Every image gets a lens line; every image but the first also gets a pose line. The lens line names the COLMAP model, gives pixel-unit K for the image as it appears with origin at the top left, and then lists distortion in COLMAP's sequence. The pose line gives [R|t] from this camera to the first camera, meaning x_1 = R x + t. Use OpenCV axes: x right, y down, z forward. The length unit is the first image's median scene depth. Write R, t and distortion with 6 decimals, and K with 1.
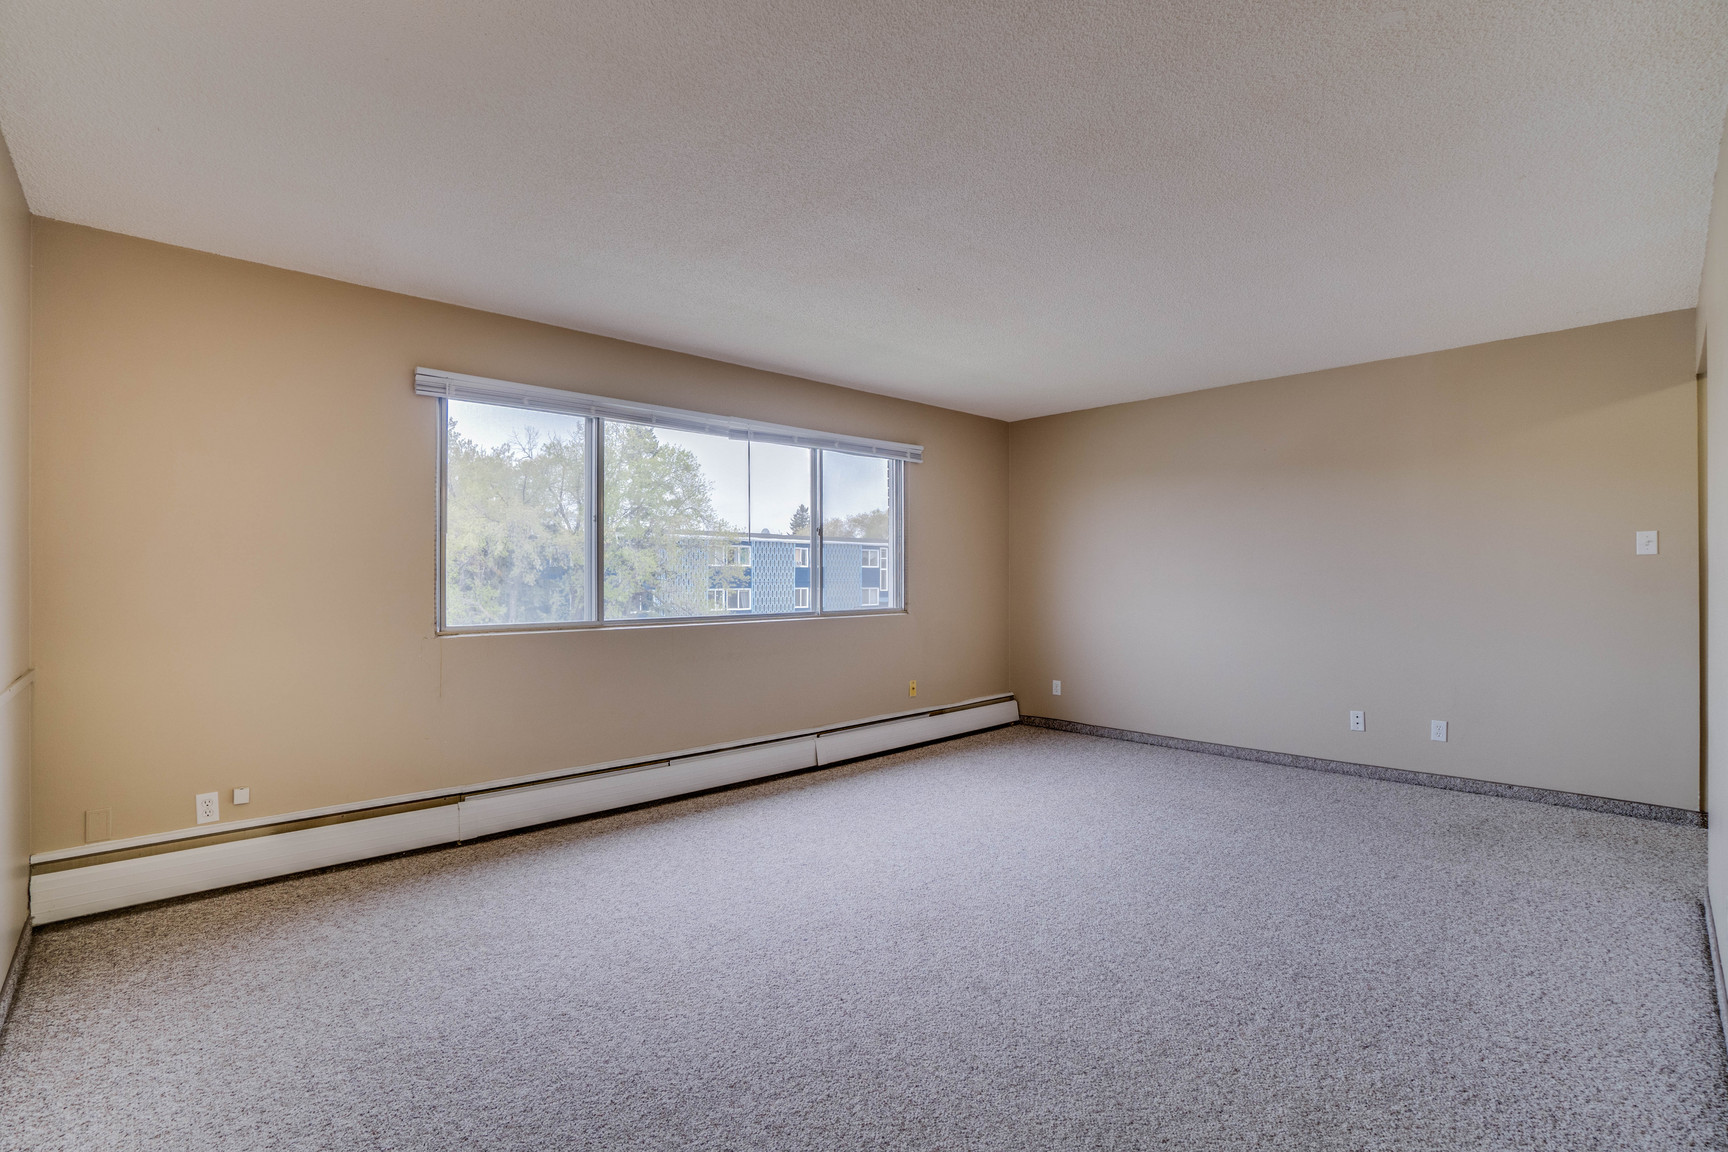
lens RADIAL K [[771.1, 0, 855.8], [0, 771.1, 570.8], [0, 0, 1]] dist [-0.064184, 0.025304]
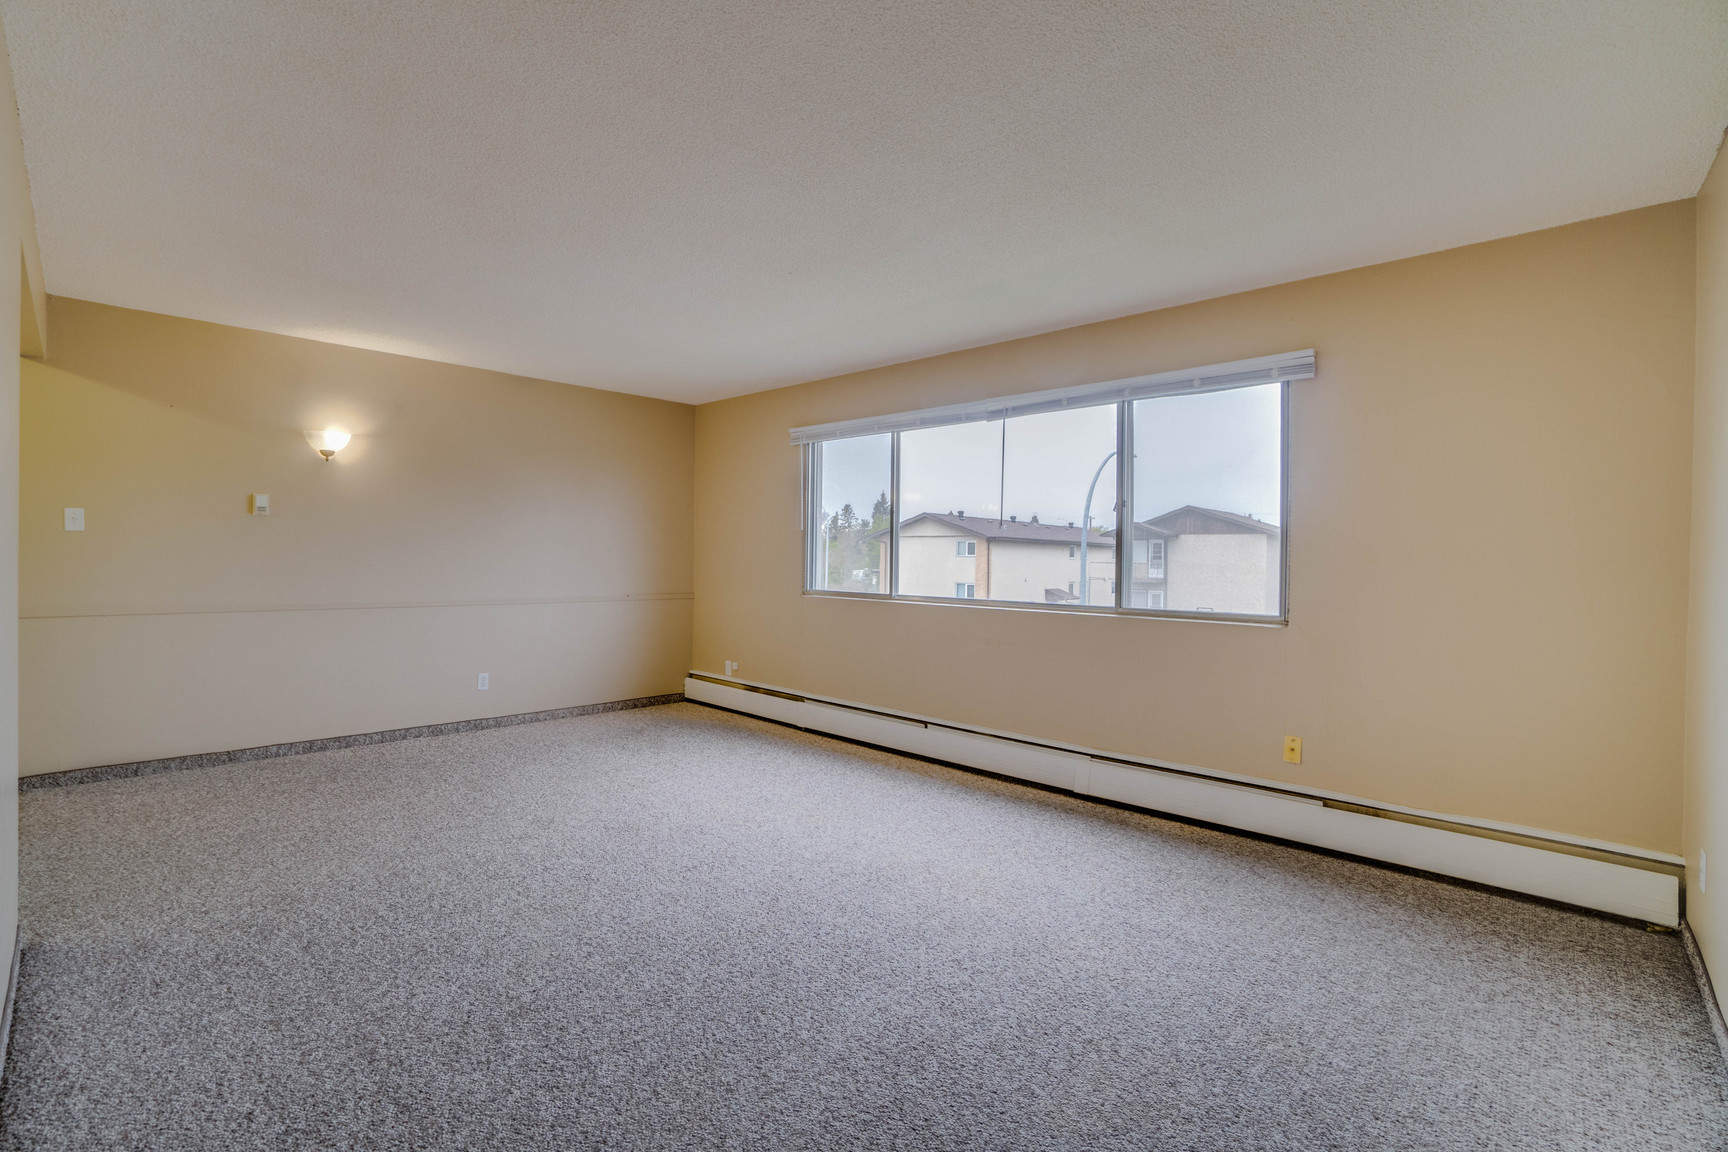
lens RADIAL K [[784.5, 0, 844.4], [0, 784.5, 555.5], [0, 0, 1]] dist [-0.062734, 0.025396]
pose [[0.049992, -0.001191, -0.998749, 0.918257], [-0.007570, 0.999970, -0.001571, 0.004301], [0.998721, 0.007639, 0.049981, 0.844488]]
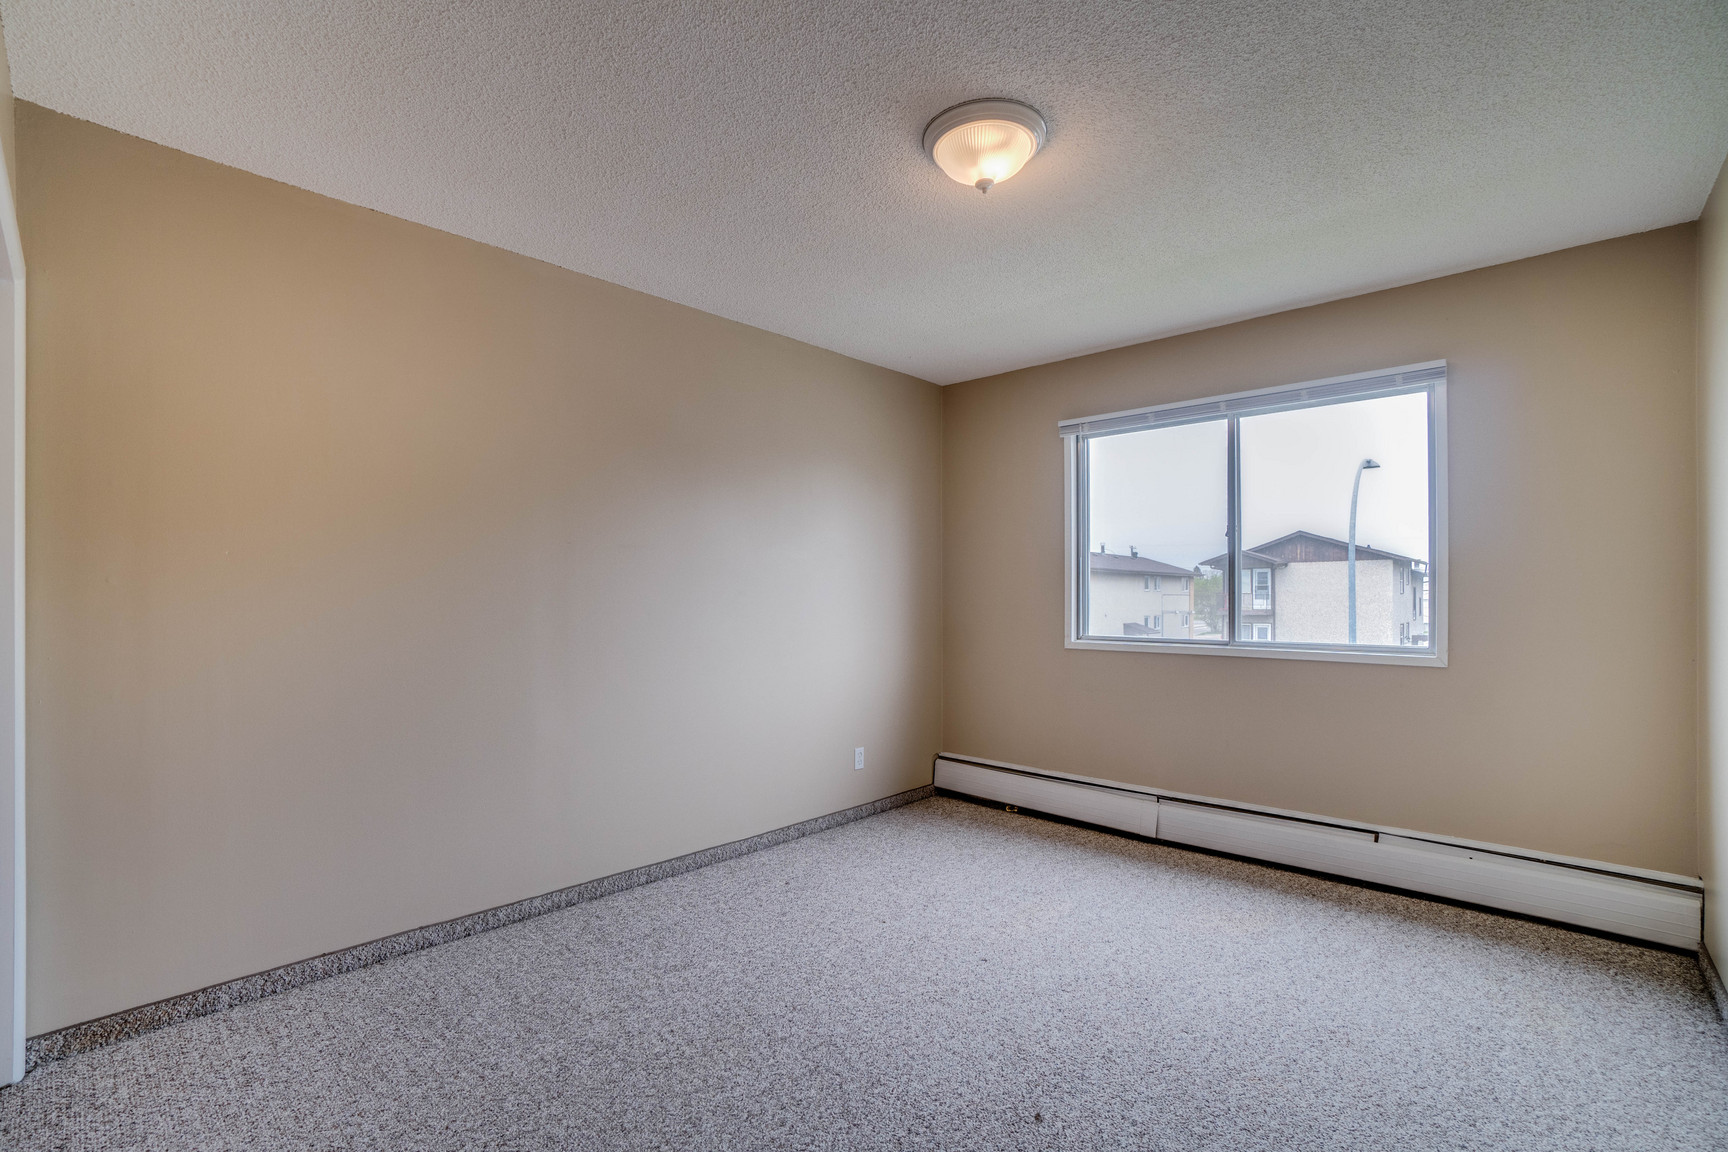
lens RADIAL K [[789.4, 0, 860.9], [0, 789.4, 593.3], [0, 0, 1]] dist [-0.036015, 0.000553]
pose [[0.058398, 0.001851, -0.998292, 0.799062], [0.006555, 0.999976, 0.002237, 0.003629], [0.998272, -0.006675, 0.058384, 0.731750]]
